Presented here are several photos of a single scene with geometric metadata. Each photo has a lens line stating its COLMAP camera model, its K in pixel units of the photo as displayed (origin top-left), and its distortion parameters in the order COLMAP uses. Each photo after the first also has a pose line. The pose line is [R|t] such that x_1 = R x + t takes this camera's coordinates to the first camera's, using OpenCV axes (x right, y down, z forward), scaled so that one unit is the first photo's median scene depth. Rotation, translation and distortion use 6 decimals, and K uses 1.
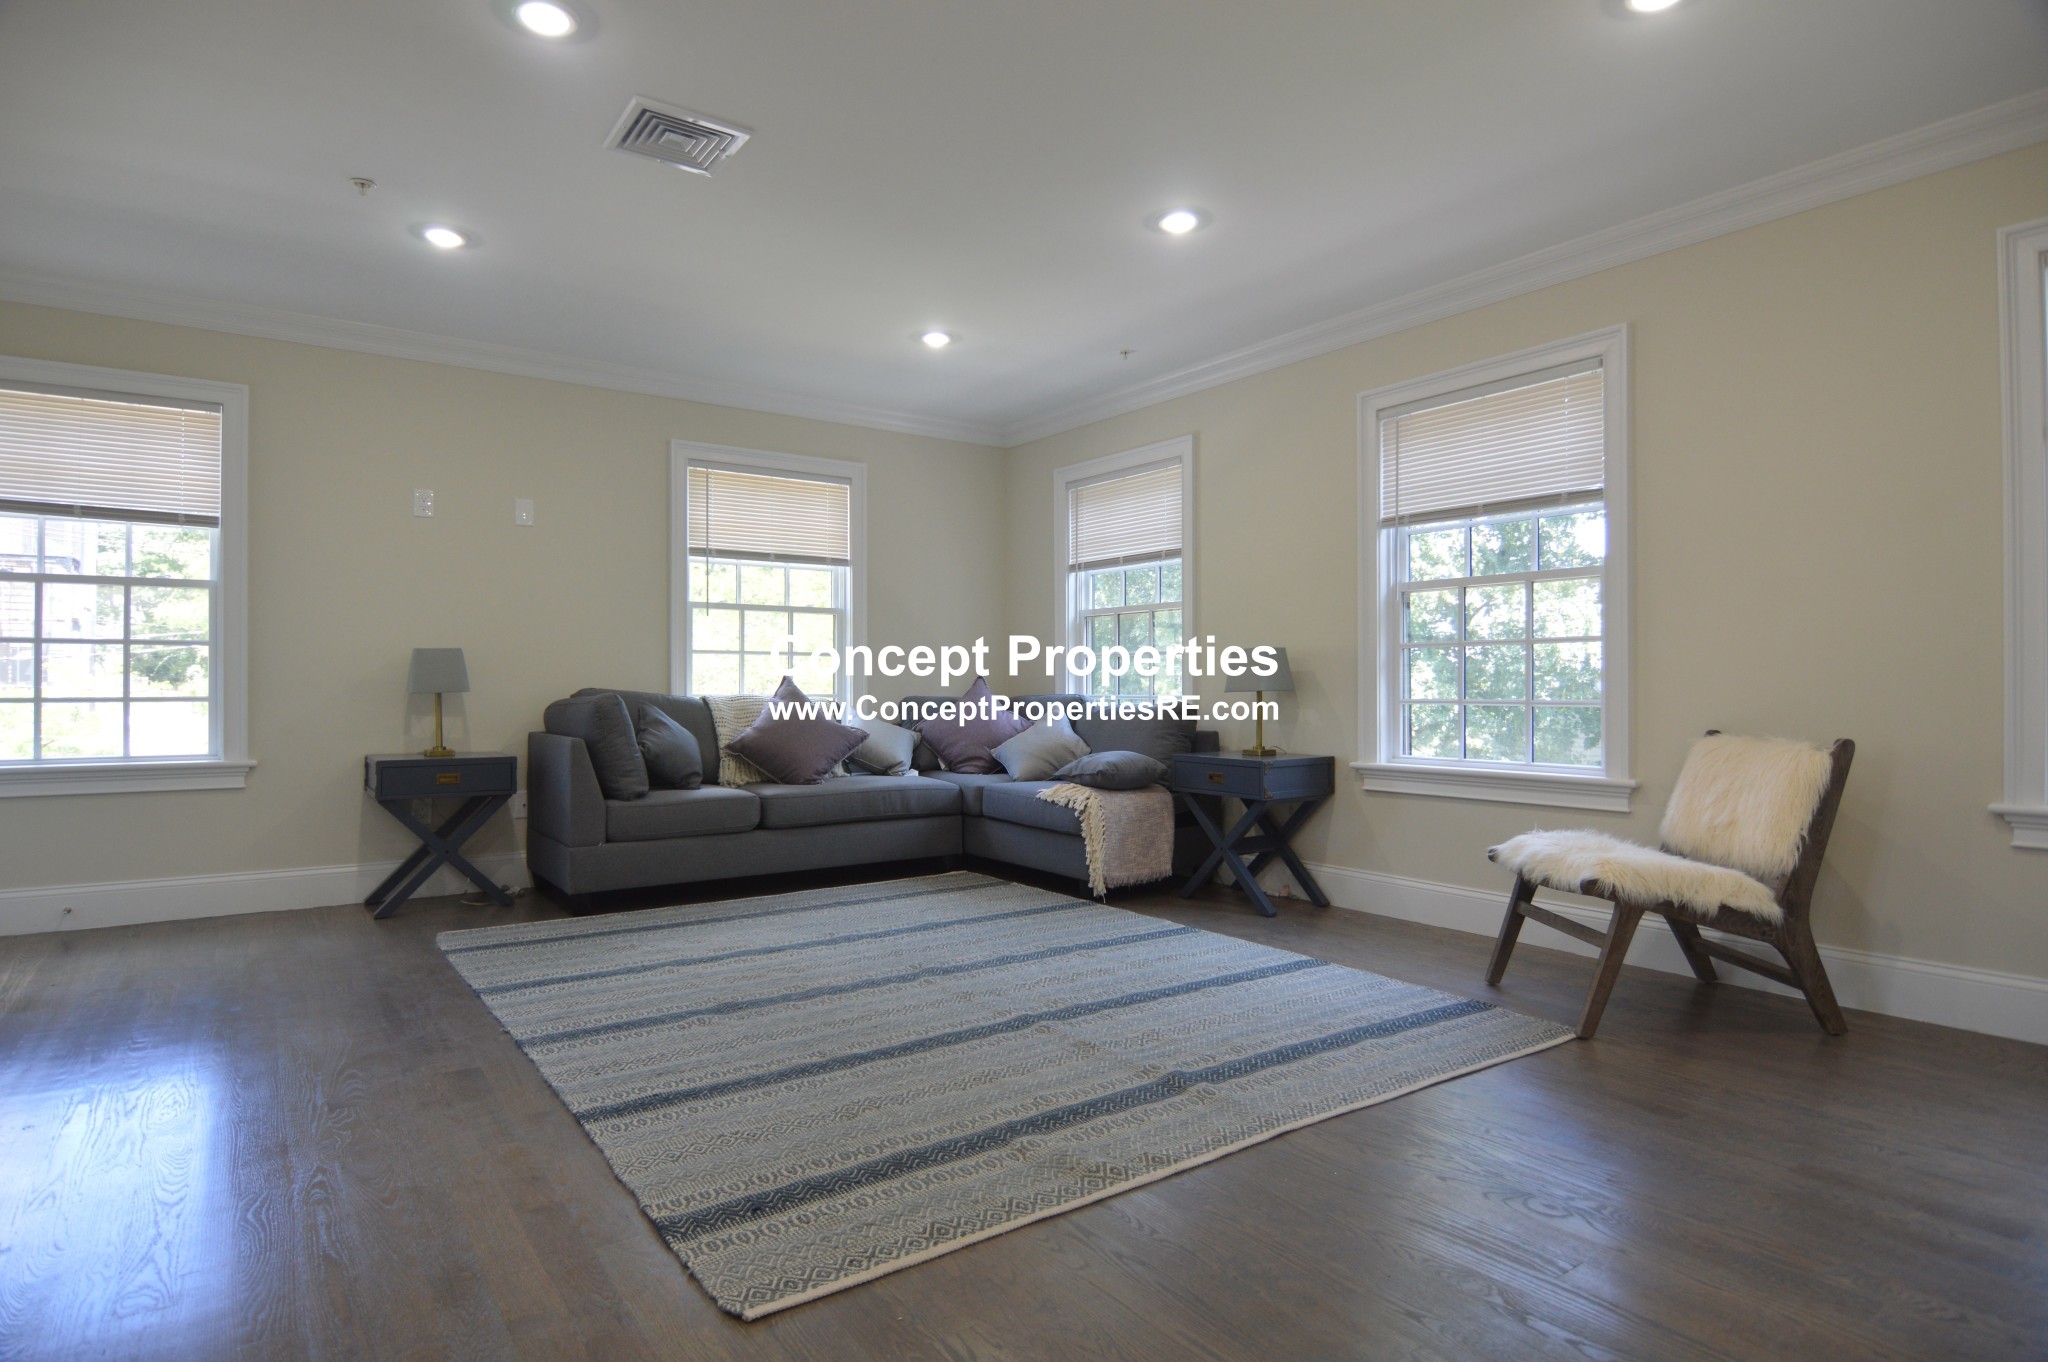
lens RADIAL K [[1100.0, 0, 1014.4], [0, 1100.0, 678.0], [0, 0, 1]] dist [0.006690, -0.021398]
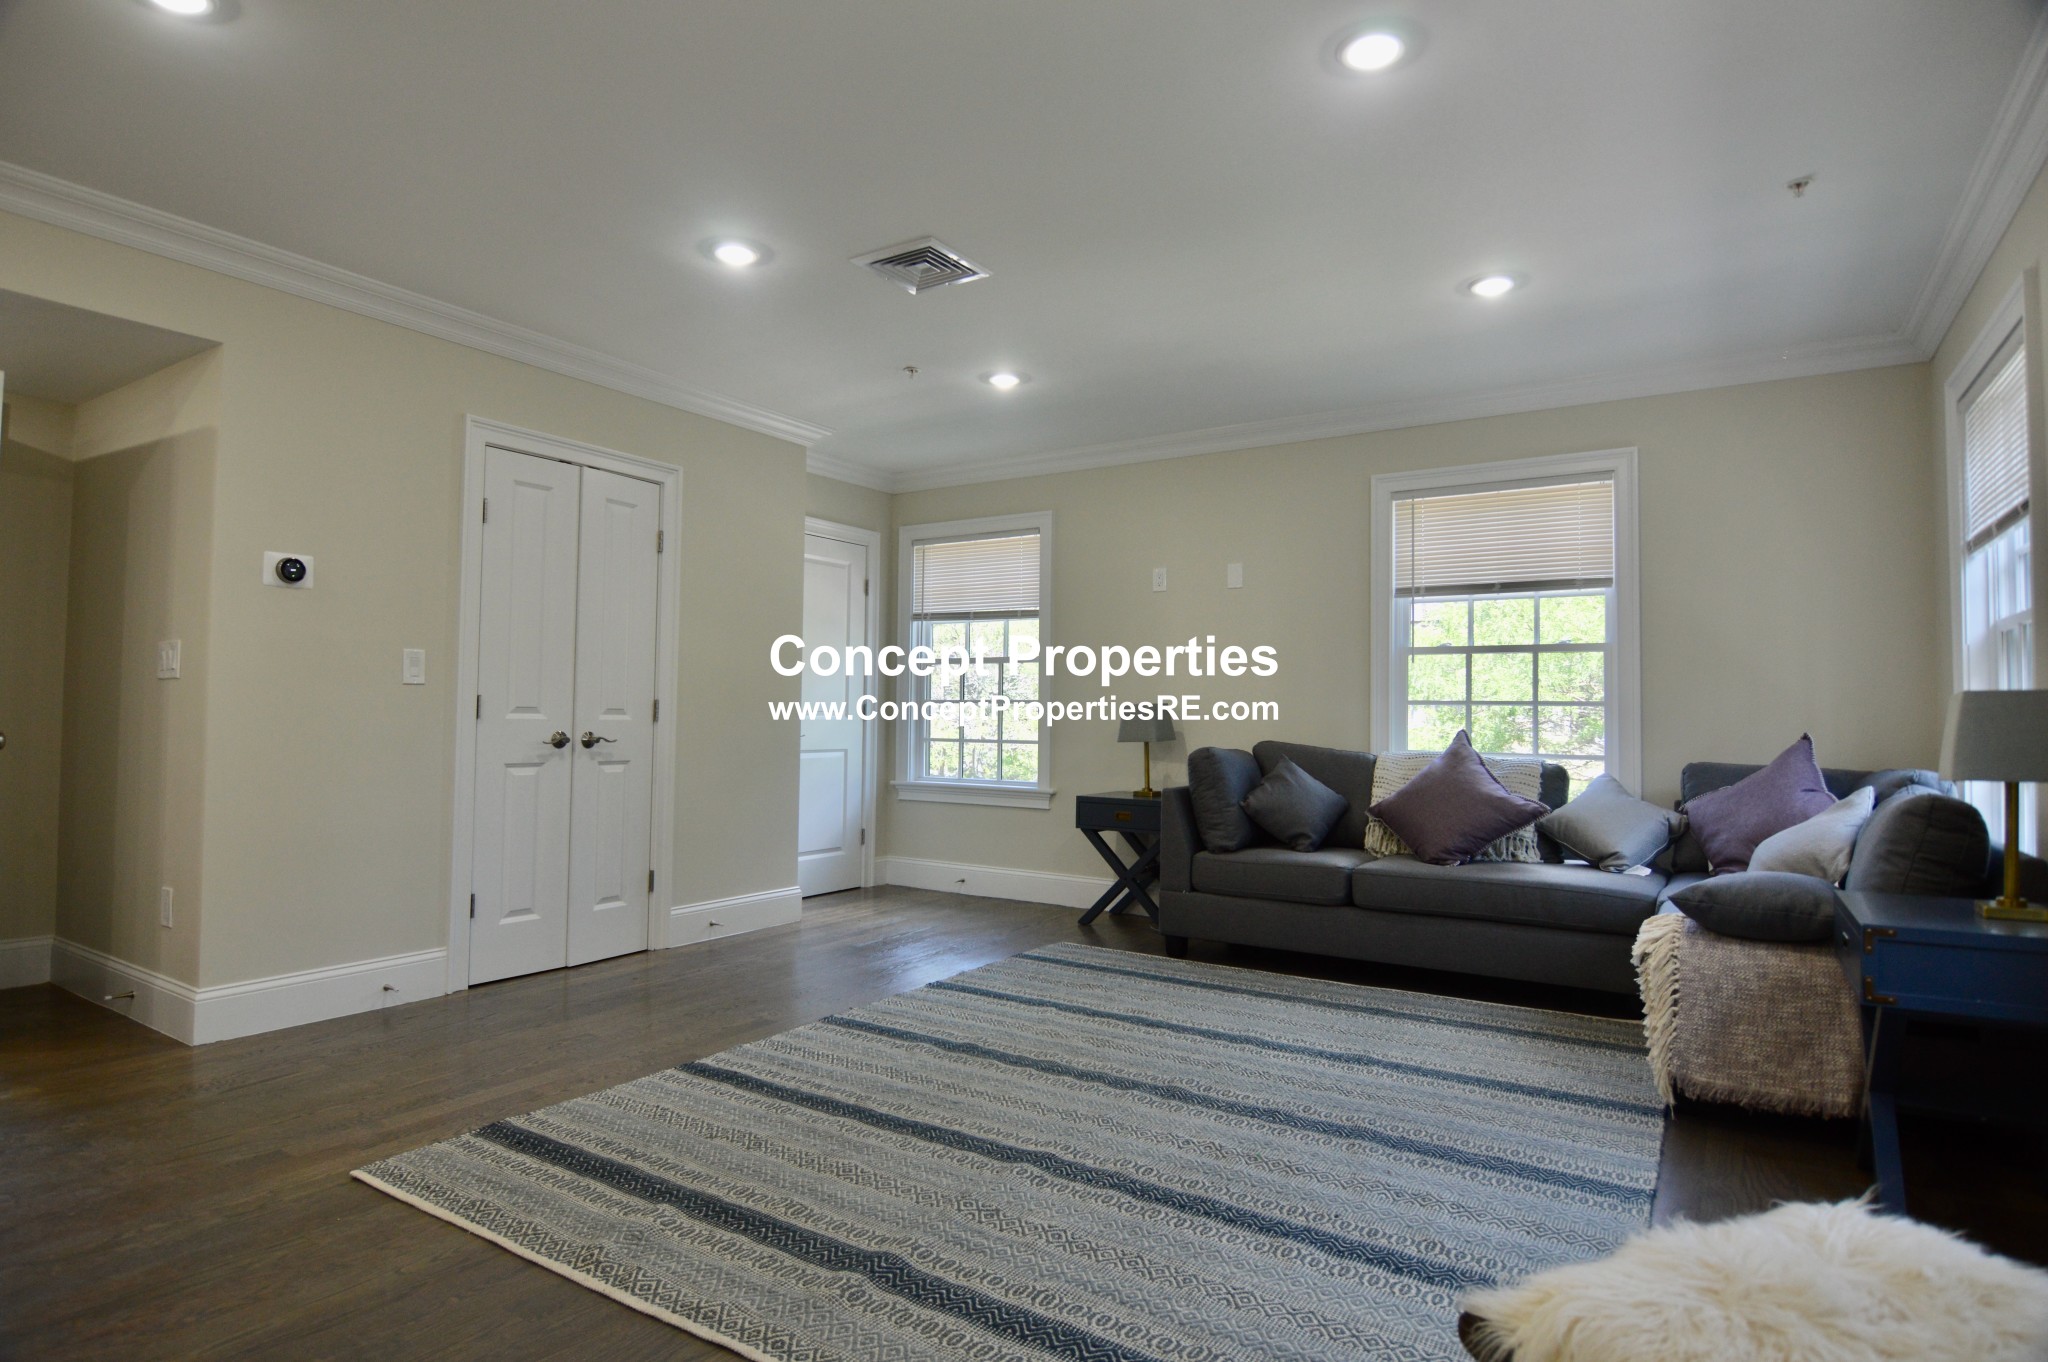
lens RADIAL K [[1100.0, 0, 1014.4], [0, 1100.0, 678.0], [0, 0, 1]] dist [0.006690, -0.021398]
pose [[0.369273, -0.030119, -0.928833, 0.684581], [-0.005303, 0.999390, -0.034515, -0.018418], [0.929306, 0.017671, 0.368888, 0.587920]]
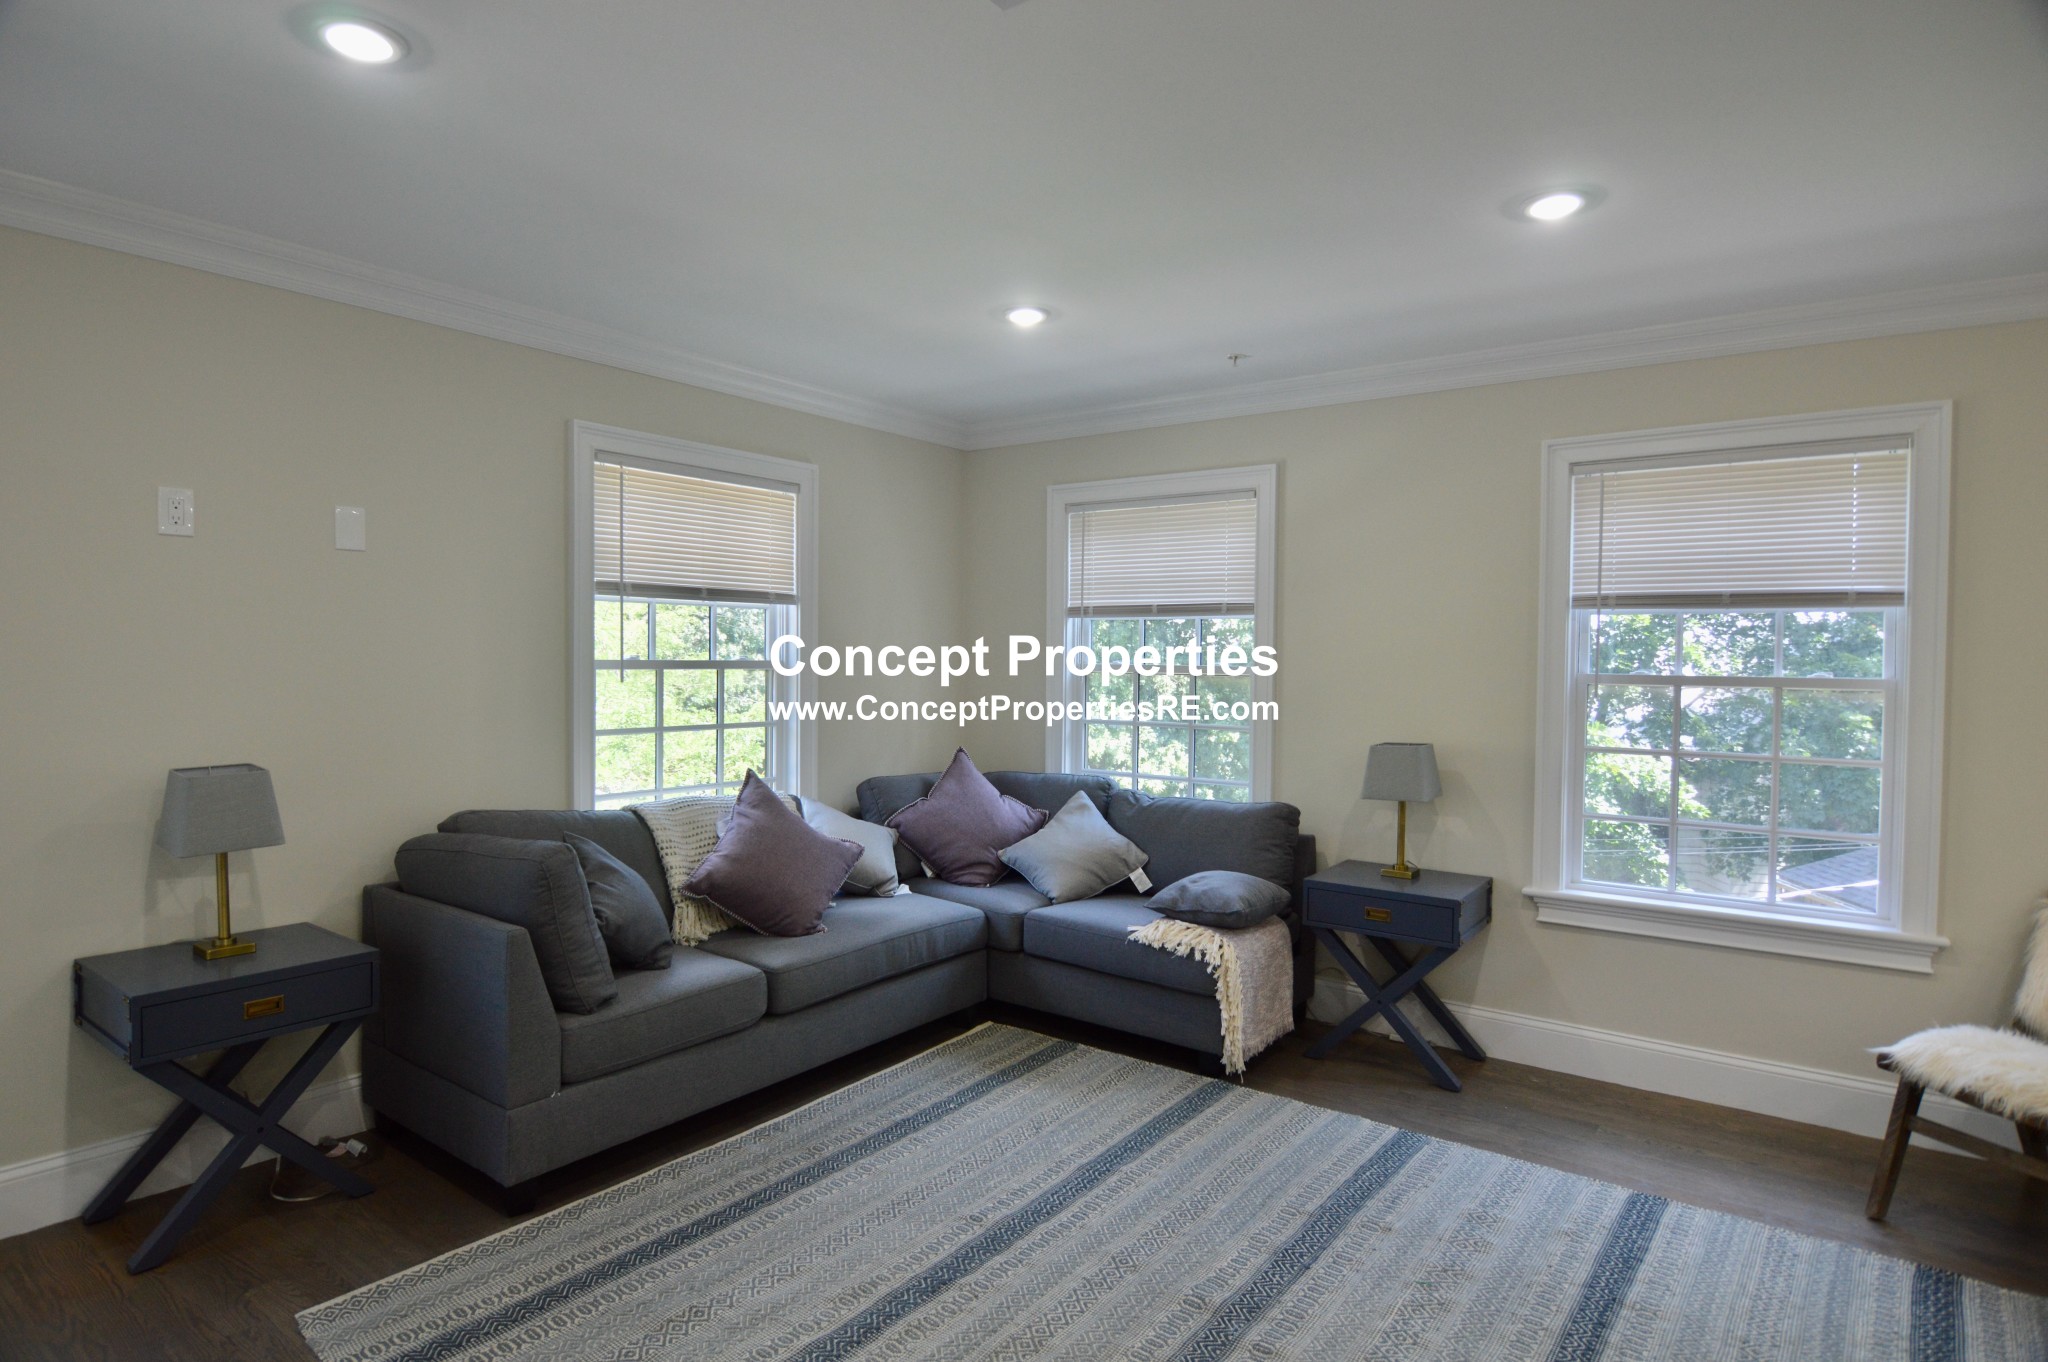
lens RADIAL K [[1100.0, 0, 1014.4], [0, 1100.0, 678.0], [0, 0, 1]] dist [0.006690, -0.021398]
pose [[0.951855, 0.003502, 0.306530, -0.407704], [-0.013318, 0.999463, 0.029939, -0.131600], [-0.306260, -0.032580, 0.951390, 0.437647]]
